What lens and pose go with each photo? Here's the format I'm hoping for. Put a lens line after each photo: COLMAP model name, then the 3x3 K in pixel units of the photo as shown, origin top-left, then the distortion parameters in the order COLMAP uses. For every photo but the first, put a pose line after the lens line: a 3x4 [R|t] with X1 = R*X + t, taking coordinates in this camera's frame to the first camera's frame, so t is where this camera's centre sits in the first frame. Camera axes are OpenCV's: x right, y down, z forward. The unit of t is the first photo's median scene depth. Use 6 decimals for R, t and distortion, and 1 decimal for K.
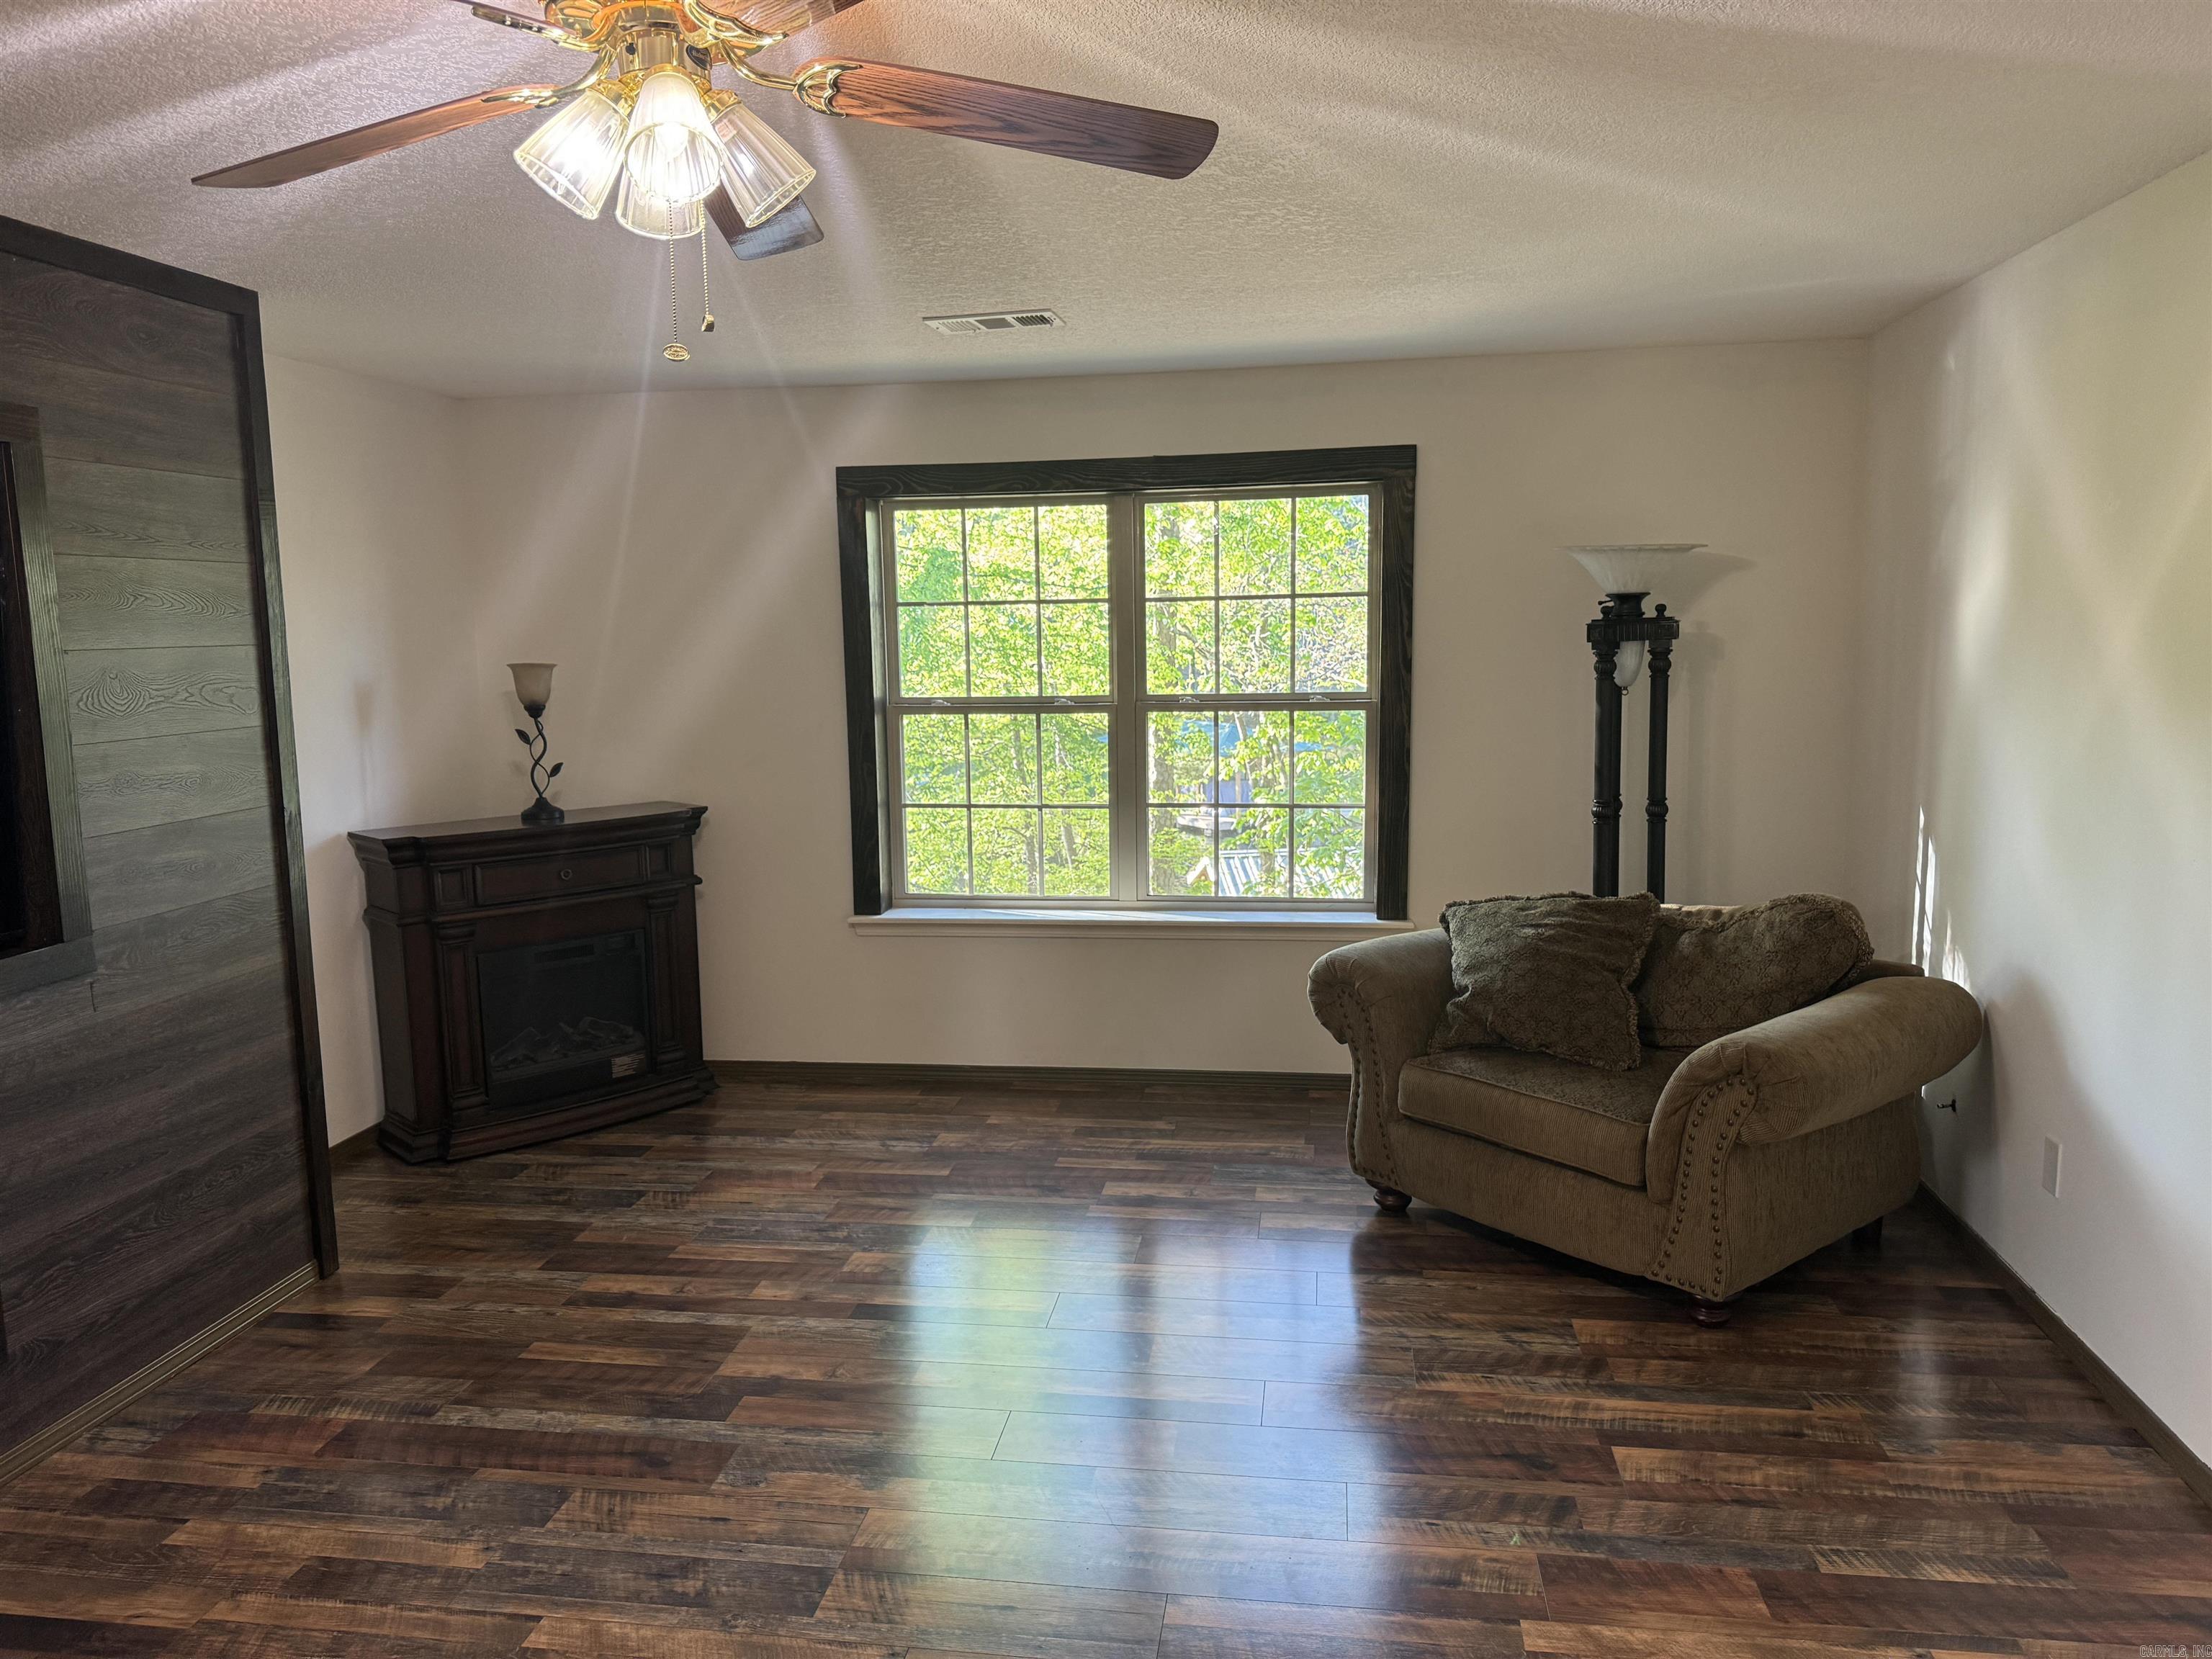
lens RADIAL K [[1564.3, 0, 1101.5], [0, 1564.3, 834.1], [0, 0, 1]] dist [0.038852, -0.041987]
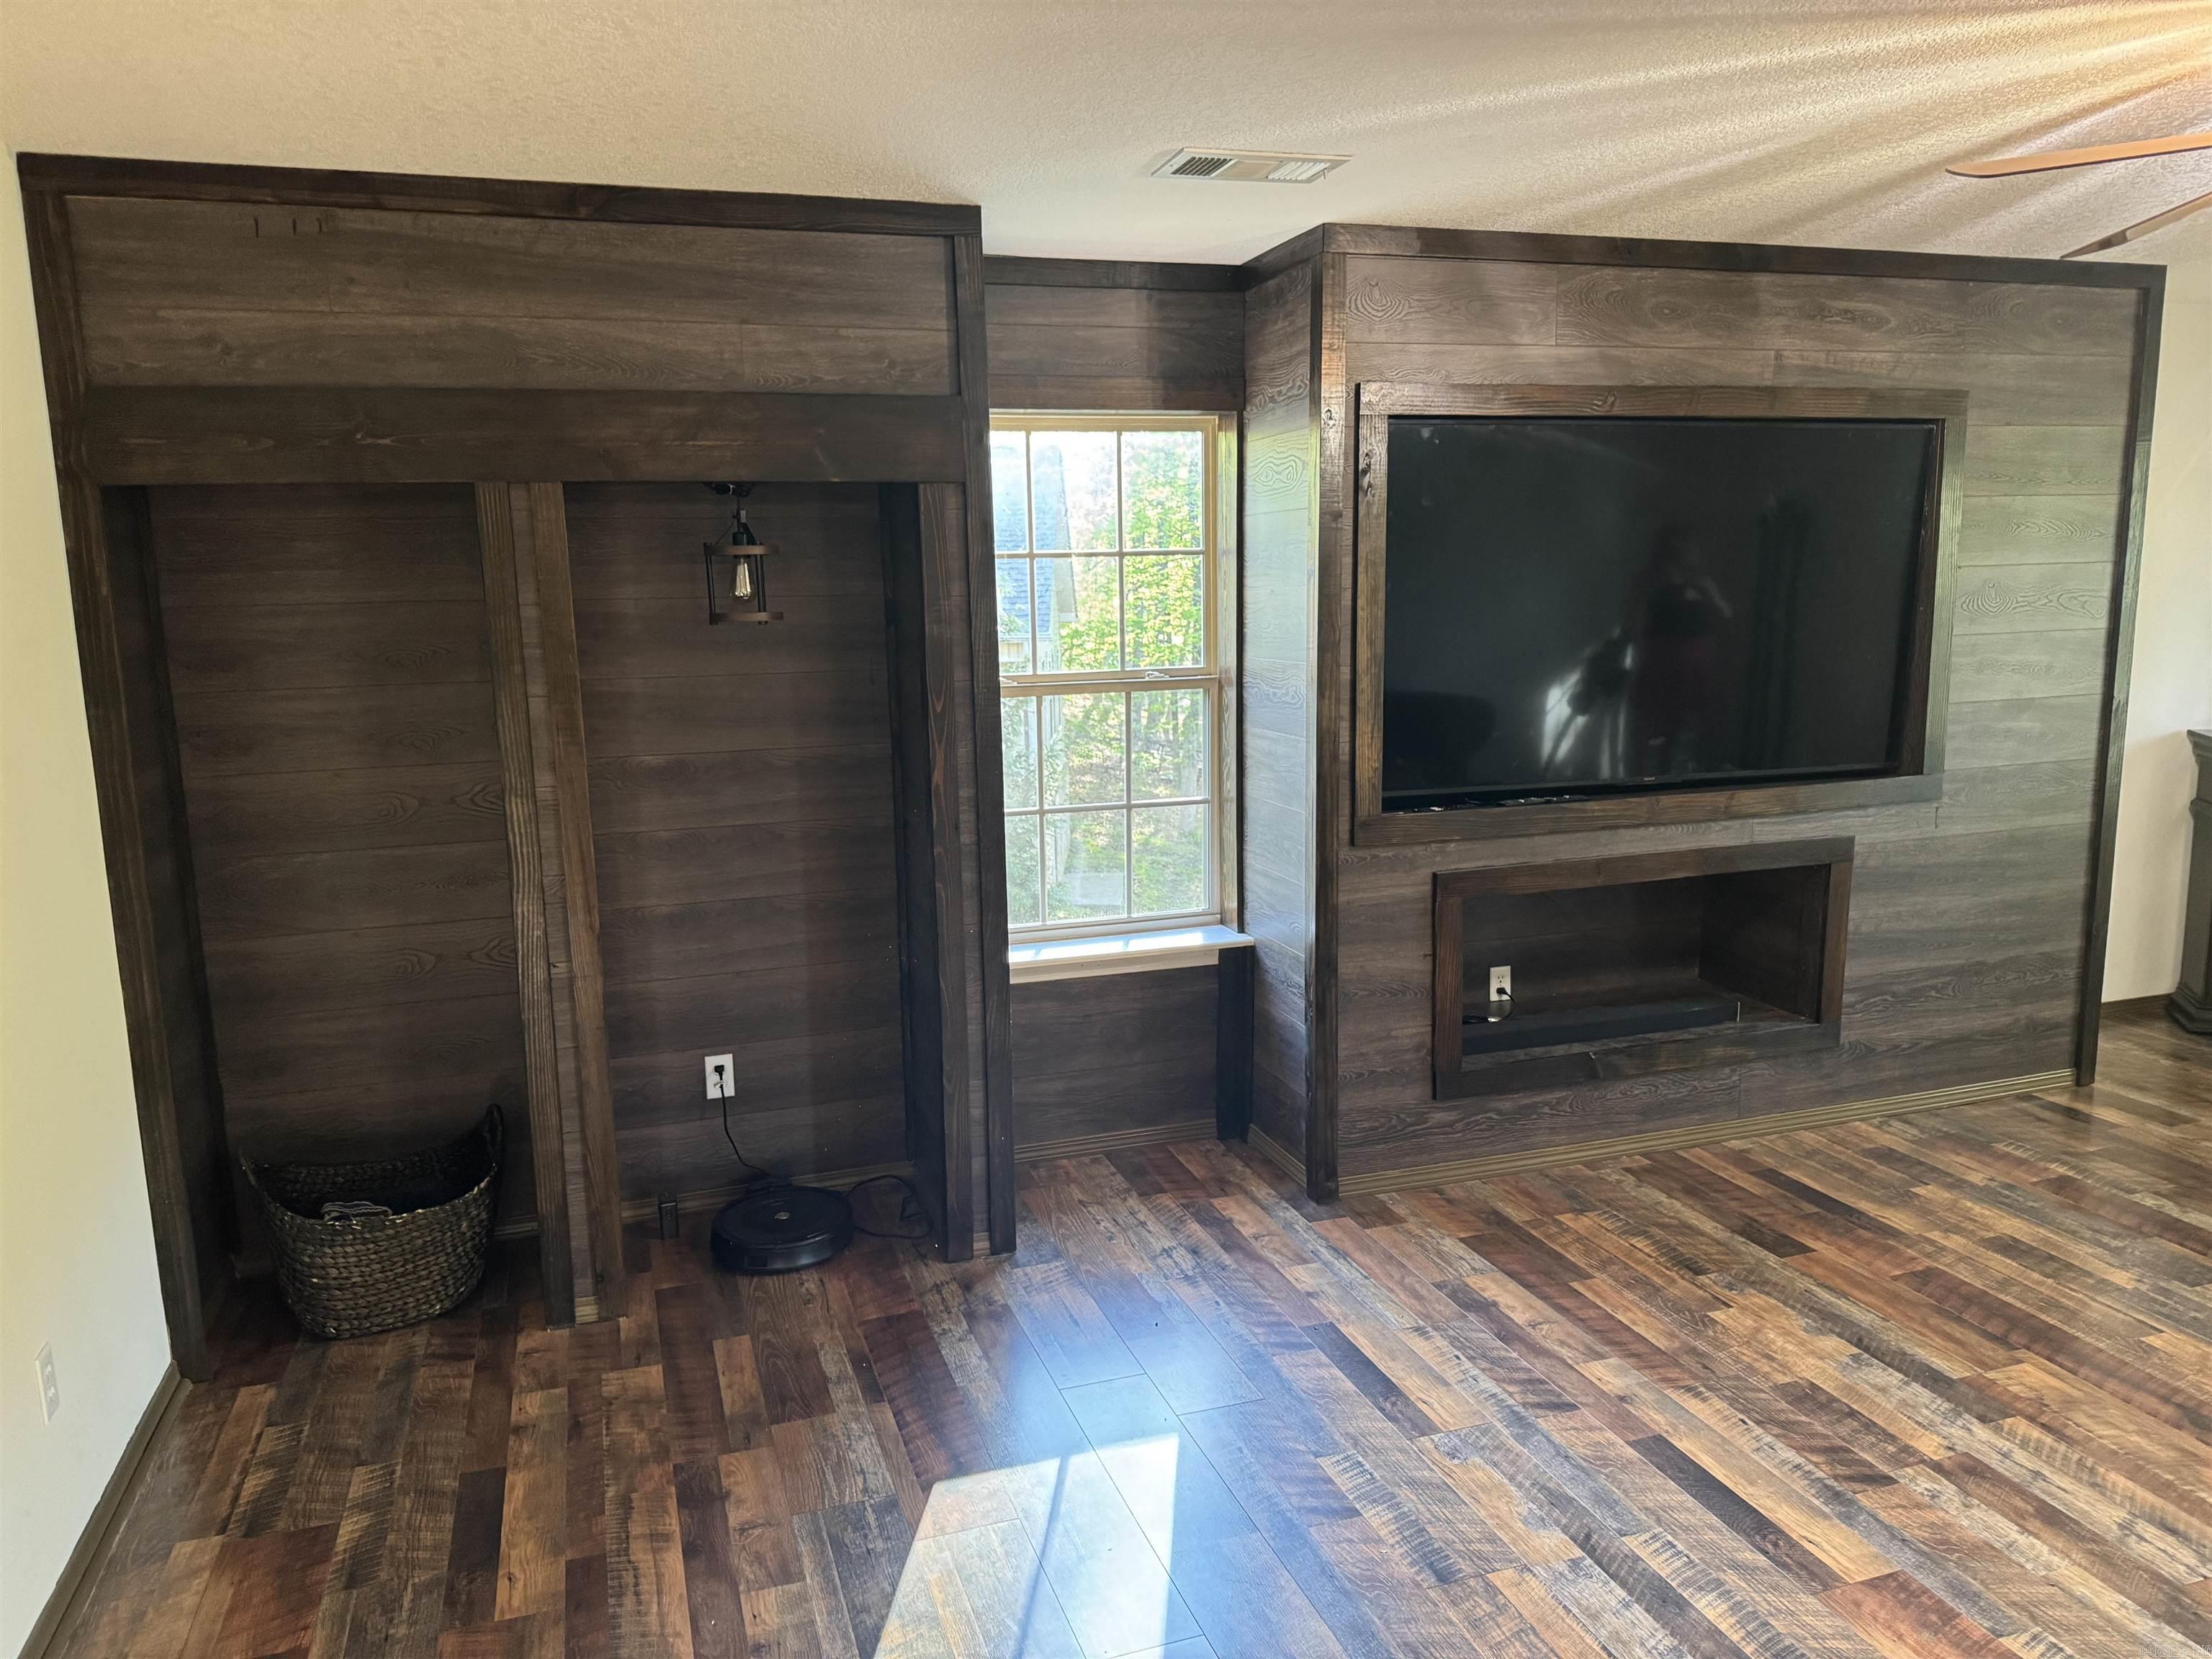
lens RADIAL K [[1564.3, 0, 1106.4], [0, 1564.3, 844.0], [0, 0, 1]] dist [0.038852, -0.041987]
pose [[0.453330, 0.157695, -0.877282, 0.234719], [-0.104324, 0.986848, 0.123481, 0.028704], [0.885217, 0.035544, 0.463819, -0.270972]]
